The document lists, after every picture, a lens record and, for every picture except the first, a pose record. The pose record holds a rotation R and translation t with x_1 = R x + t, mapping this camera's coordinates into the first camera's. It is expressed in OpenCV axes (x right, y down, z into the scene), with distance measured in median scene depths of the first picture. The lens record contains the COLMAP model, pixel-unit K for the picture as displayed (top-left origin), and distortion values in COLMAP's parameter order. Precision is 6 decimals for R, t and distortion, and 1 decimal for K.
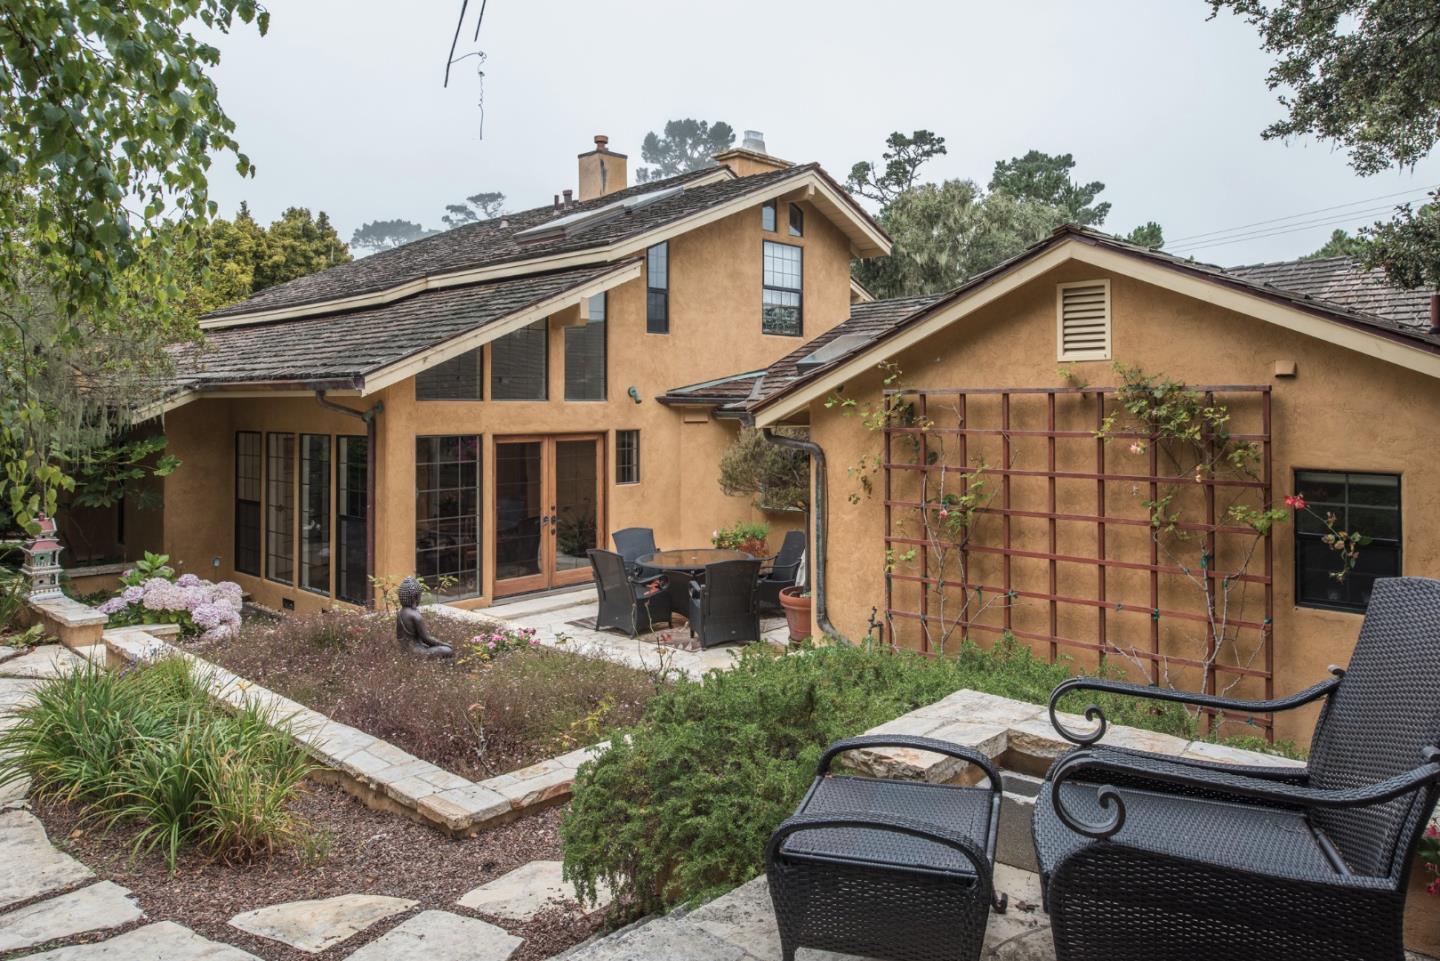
lens RADIAL K [[984.8, 0, 722.9], [0, 984.8, 416.3], [0, 0, 1]] dist [0.004017, -0.002071]
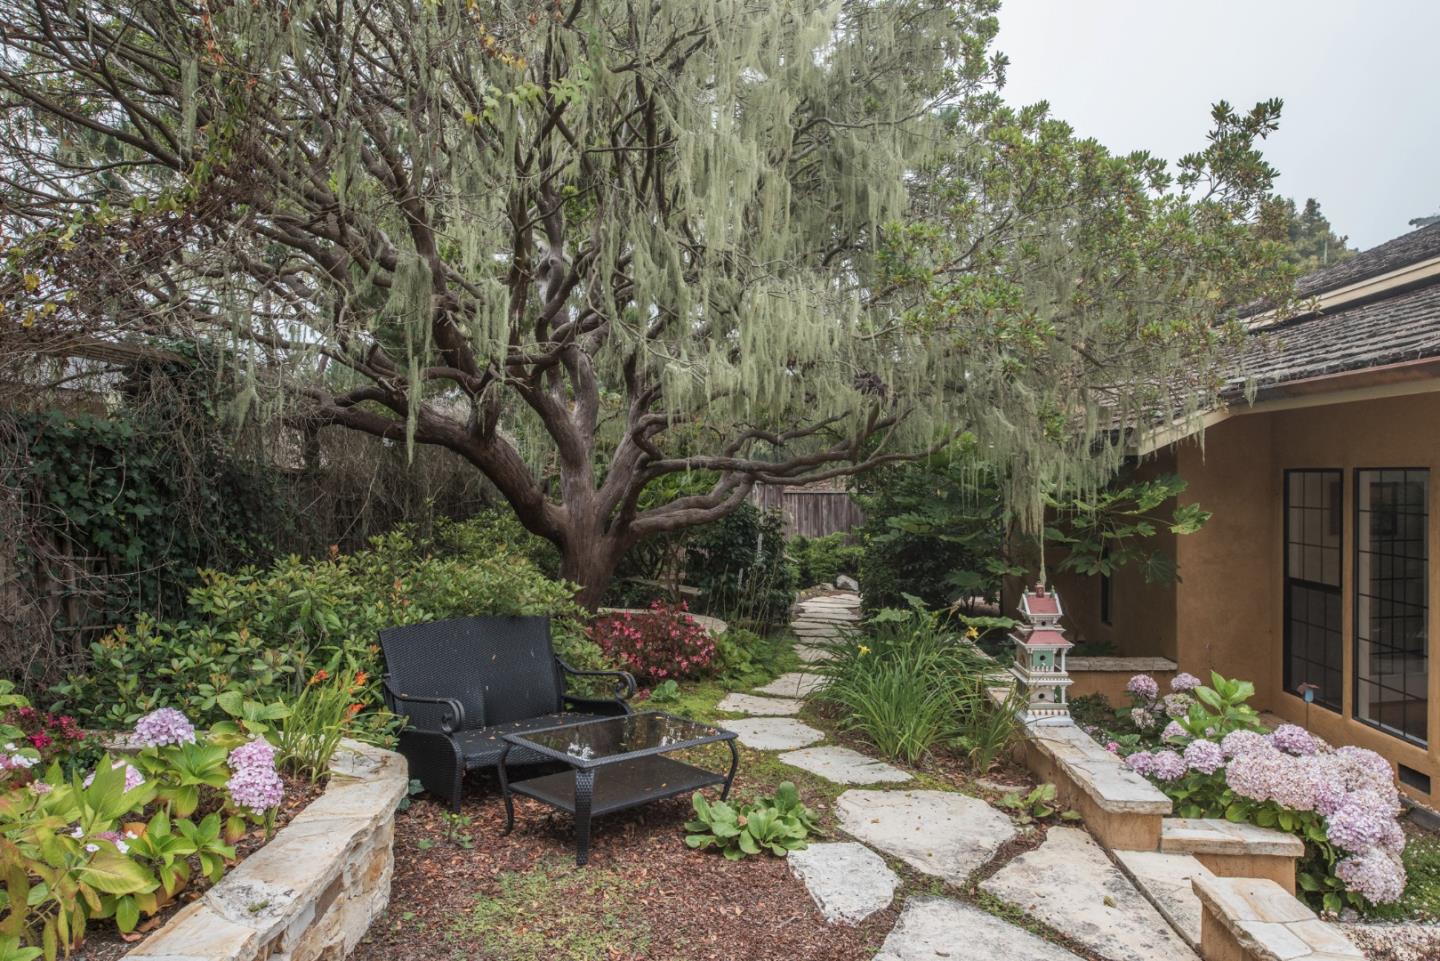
lens RADIAL K [[990.9, 0, 720.3], [0, 990.9, 430.0], [0, 0, 1]] dist [0.008523, 0.000914]
pose [[0.650210, -0.035145, -0.758941, -0.342578], [-0.004957, 0.998712, -0.050495, 0.033385], [0.759739, 0.036594, 0.649198, 0.435031]]
